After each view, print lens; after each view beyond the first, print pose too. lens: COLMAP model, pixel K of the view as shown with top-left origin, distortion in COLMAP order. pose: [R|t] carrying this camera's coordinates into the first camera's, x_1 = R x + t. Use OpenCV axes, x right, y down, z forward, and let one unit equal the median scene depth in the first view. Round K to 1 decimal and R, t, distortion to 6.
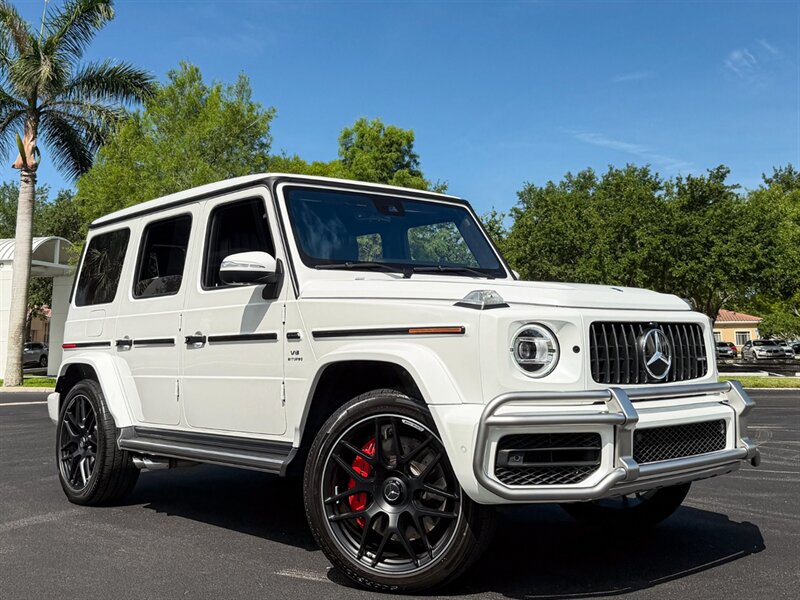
lens RADIAL K [[879.2, 0, 334.7], [0, 879.2, 261.2], [0, 0, 1]] dist [0.022513, 0.000000]
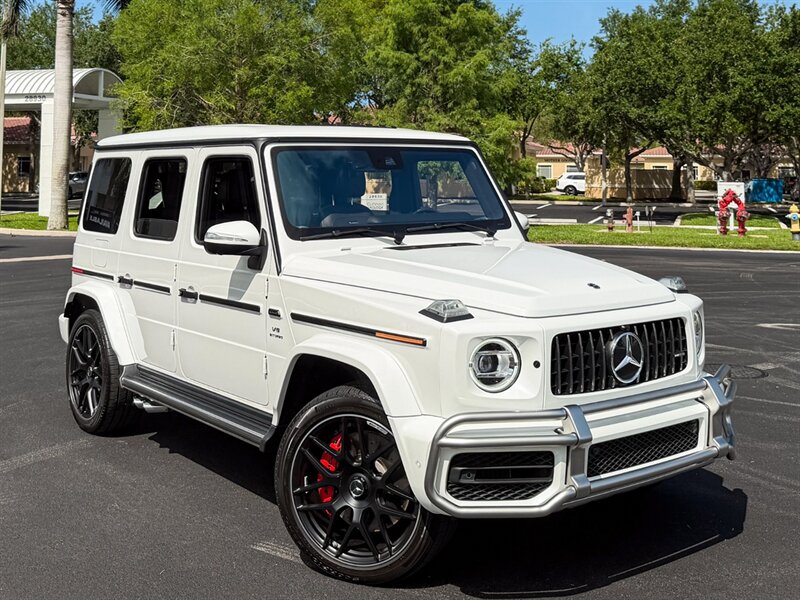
lens RADIAL K [[946.0, 0, 340.3], [0, 946.0, 209.4], [0, 0, 1]] dist [0.016838, 0.000000]
pose [[0.997986, 0.012353, -0.062215, 0.092412], [-0.004263, 0.991698, 0.128518, -0.169018], [0.063286, -0.127994, 0.989754, -0.045198]]
